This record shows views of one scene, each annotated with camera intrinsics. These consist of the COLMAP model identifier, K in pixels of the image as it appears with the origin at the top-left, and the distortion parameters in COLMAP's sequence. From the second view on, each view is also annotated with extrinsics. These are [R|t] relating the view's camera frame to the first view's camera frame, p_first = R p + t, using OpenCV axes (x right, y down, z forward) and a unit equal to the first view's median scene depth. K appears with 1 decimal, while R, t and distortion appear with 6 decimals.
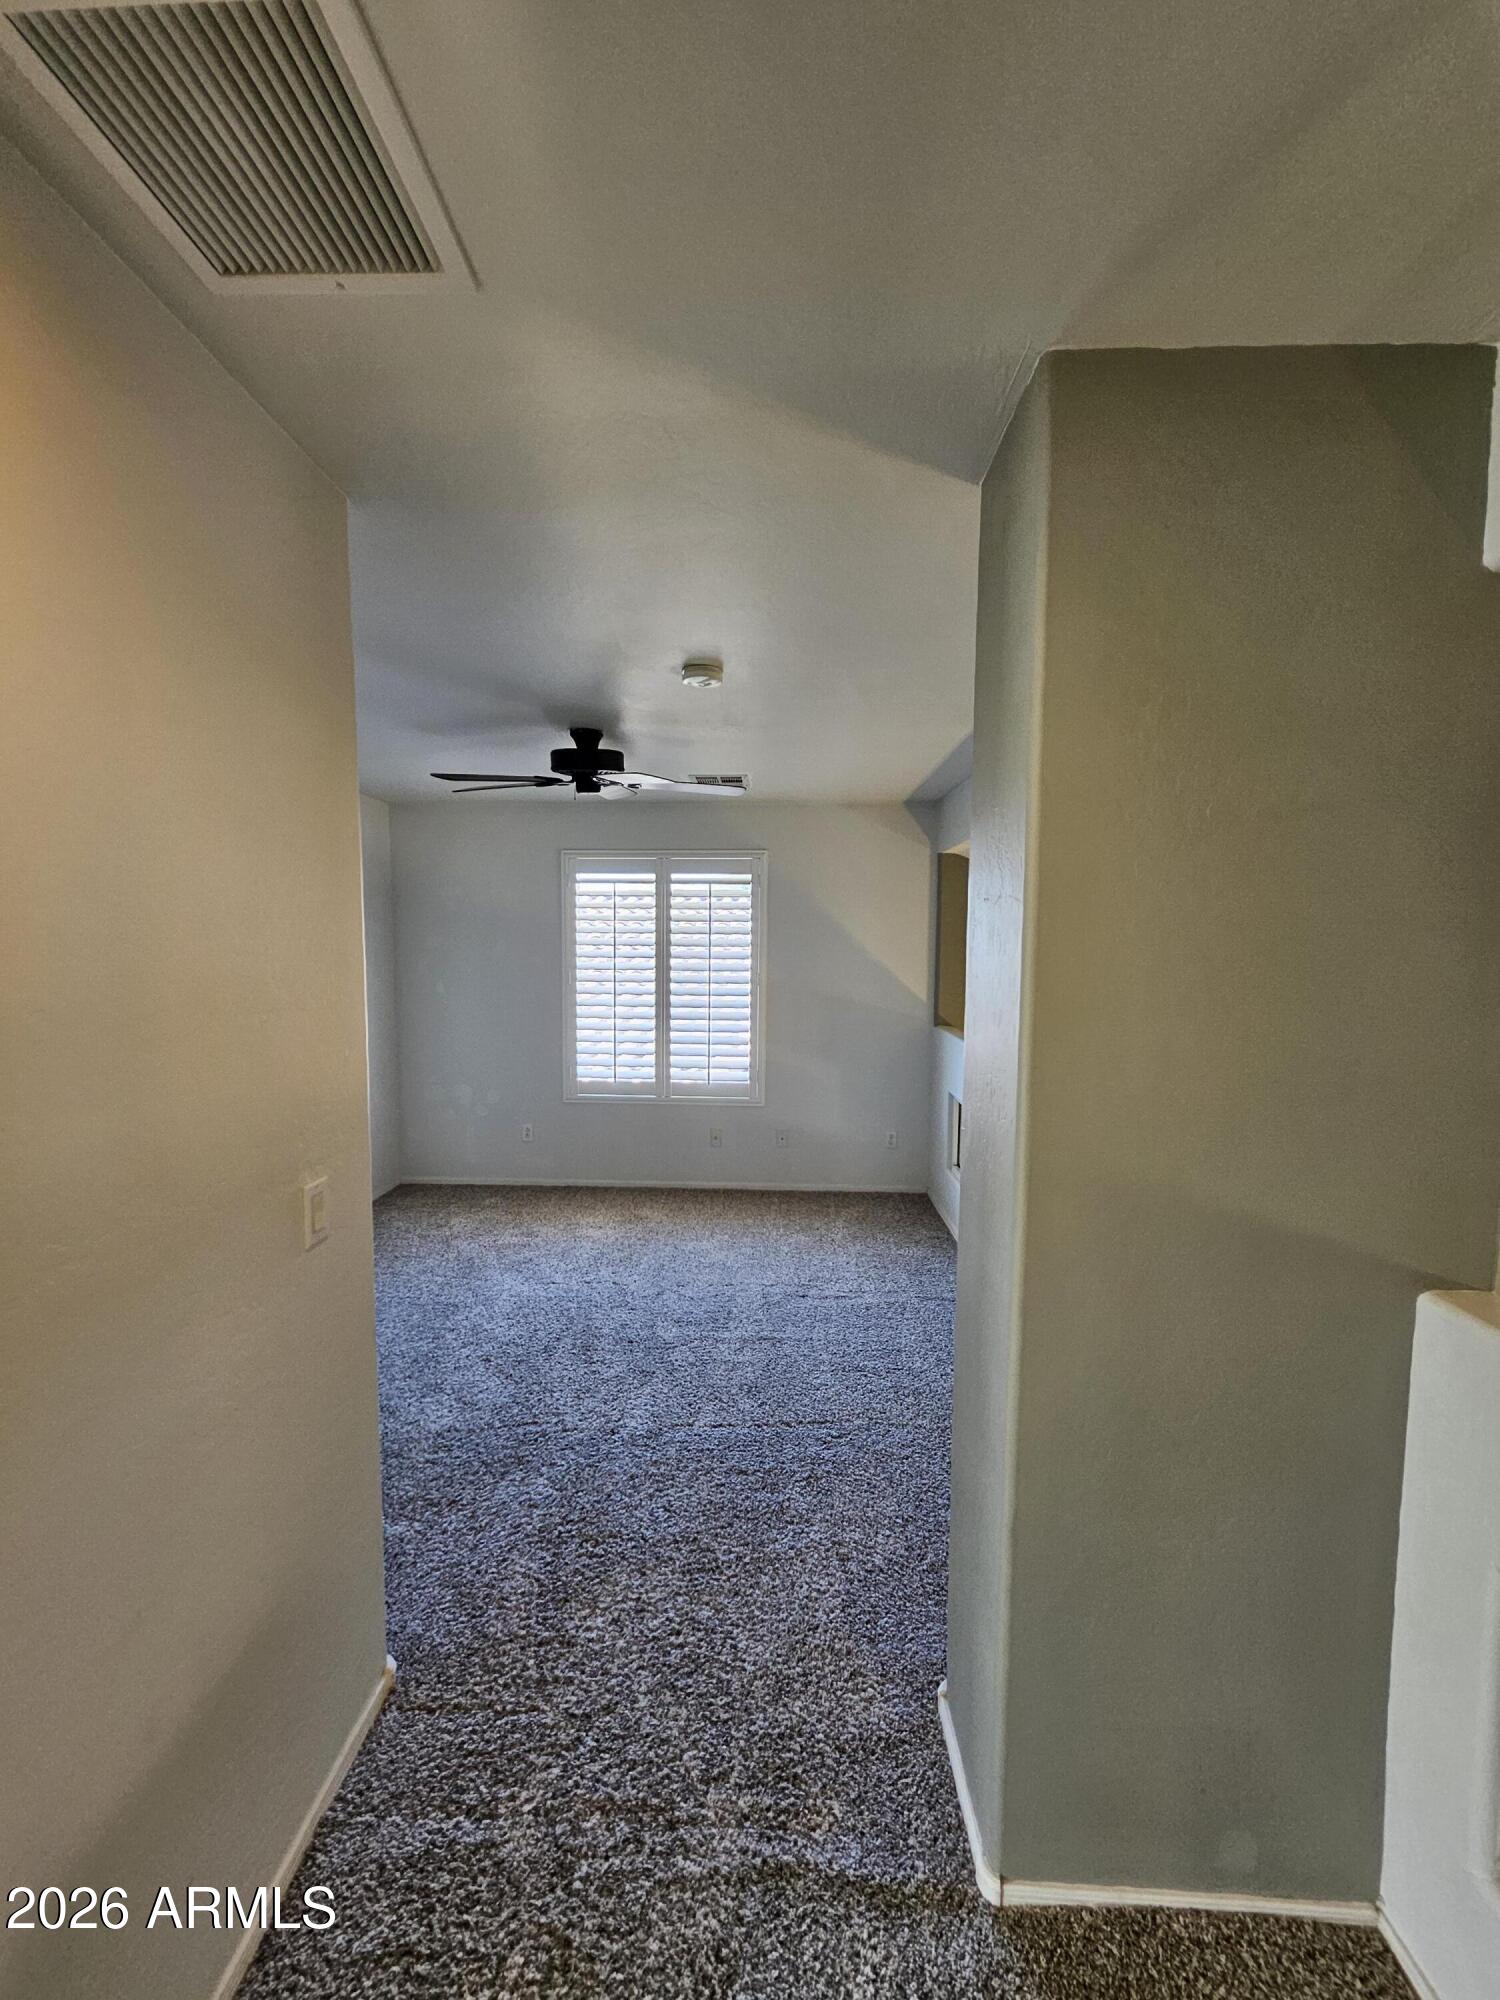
lens RADIAL K [[707.6, 0, 746.6], [0, 707.6, 996.2], [0, 0, 1]] dist [-0.038199, 0.004988]
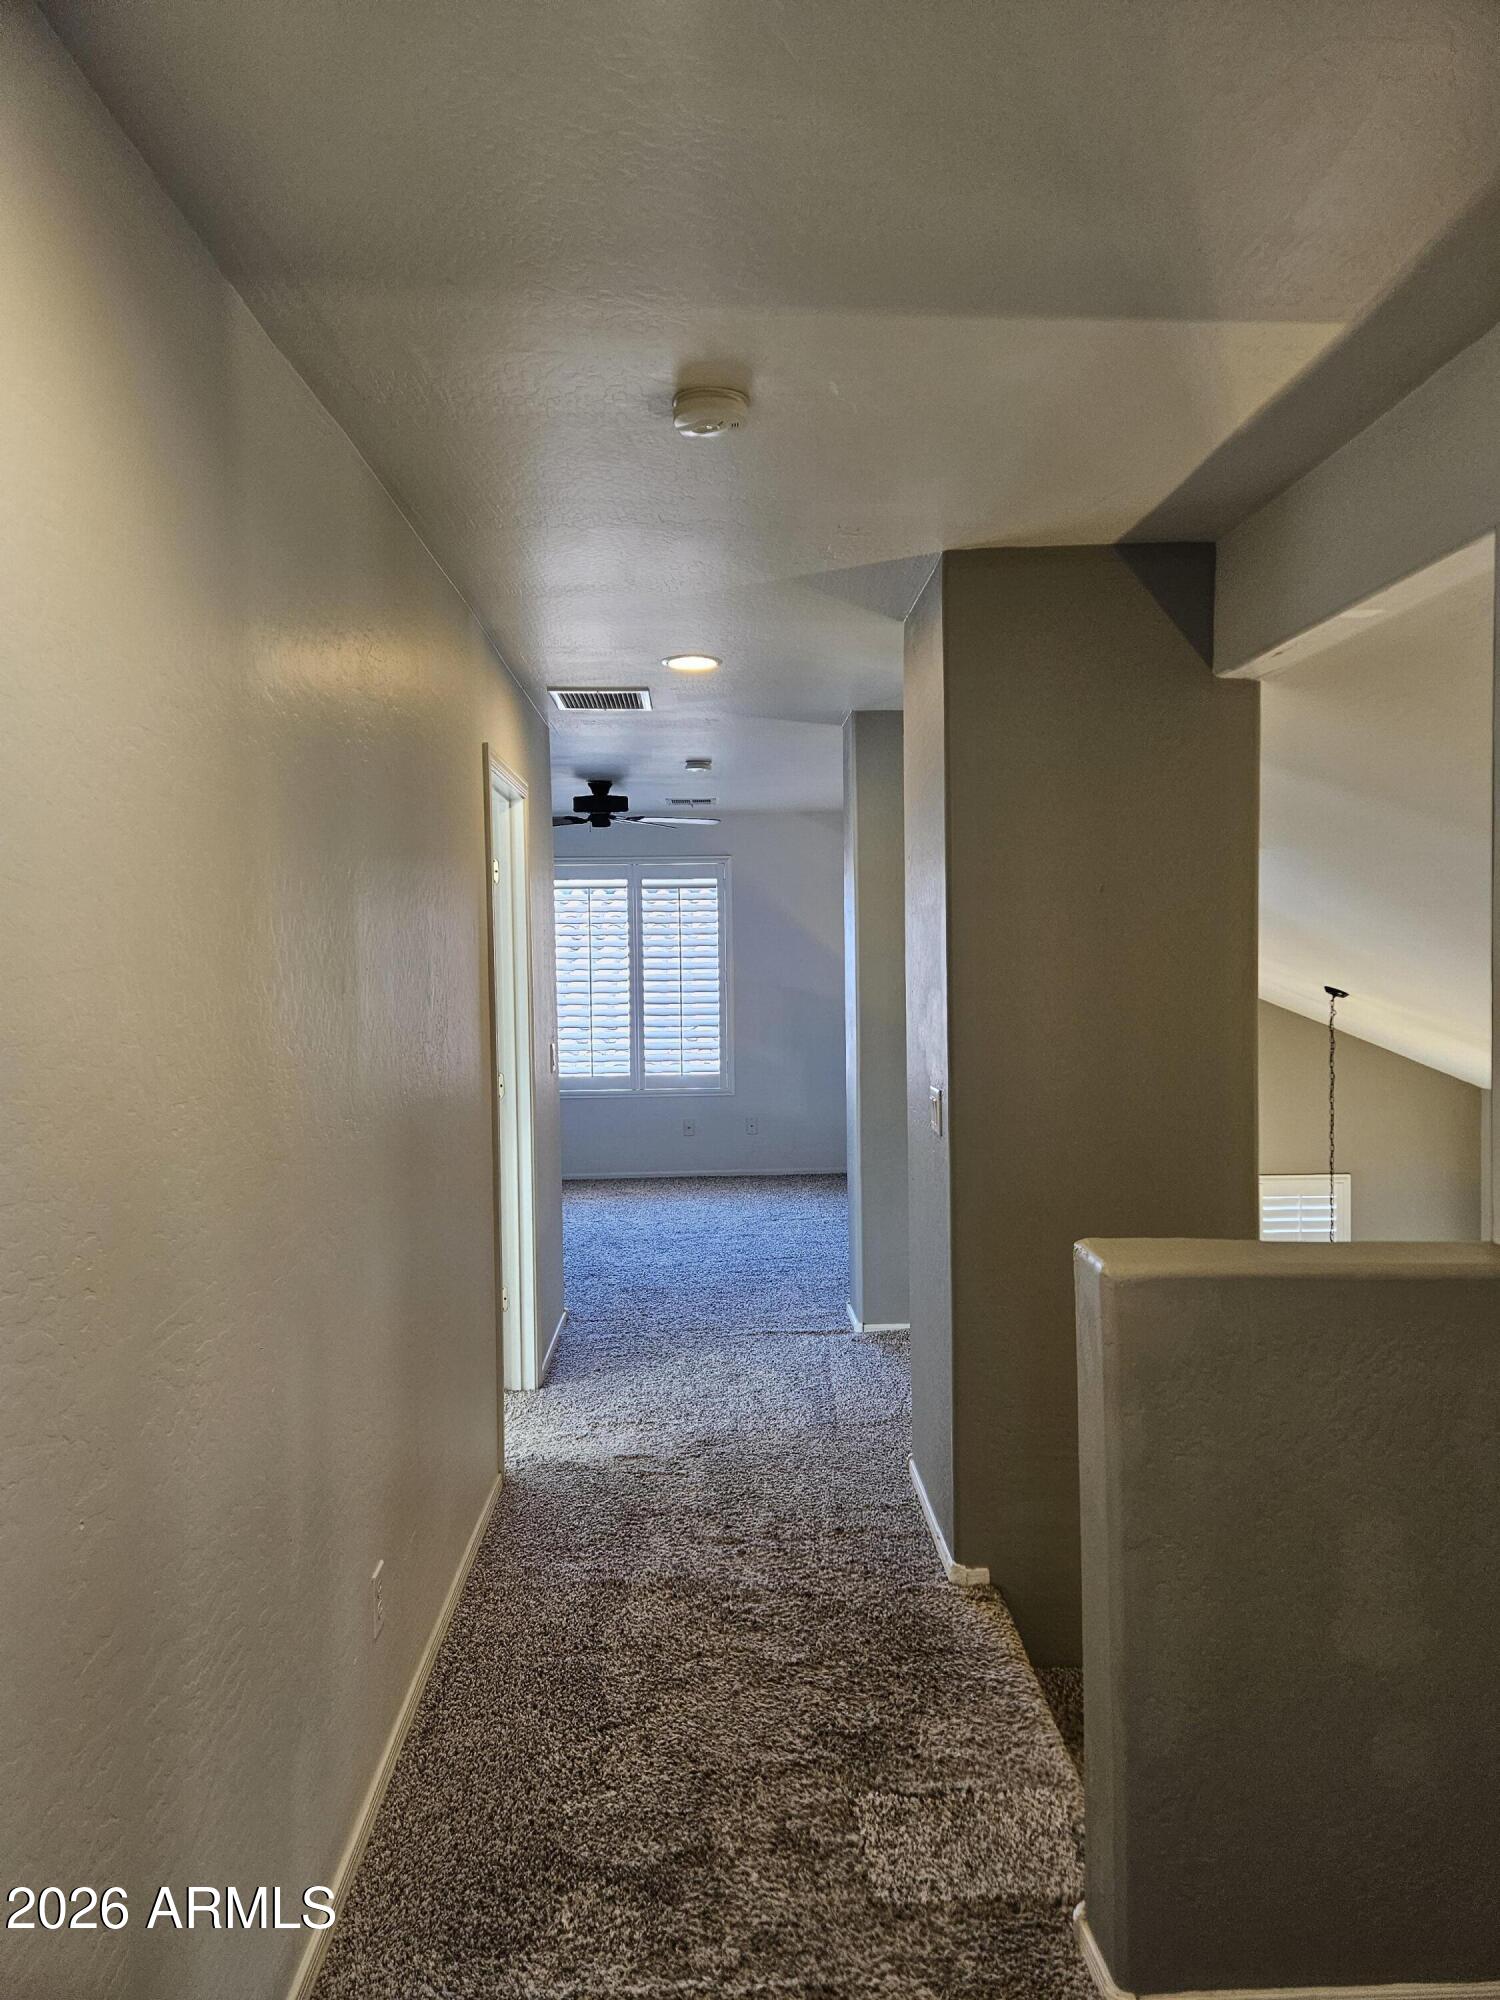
lens RADIAL K [[1332.9, 0, 750.0], [0, 1332.9, 1000.0], [0, 0, 1]] dist [-0.000489, -0.000182]
pose [[0.997326, -0.021173, 0.069944, -0.090978], [0.024112, 0.998850, -0.041446, 0.098374], [-0.068986, 0.043022, 0.996690, -1.035827]]
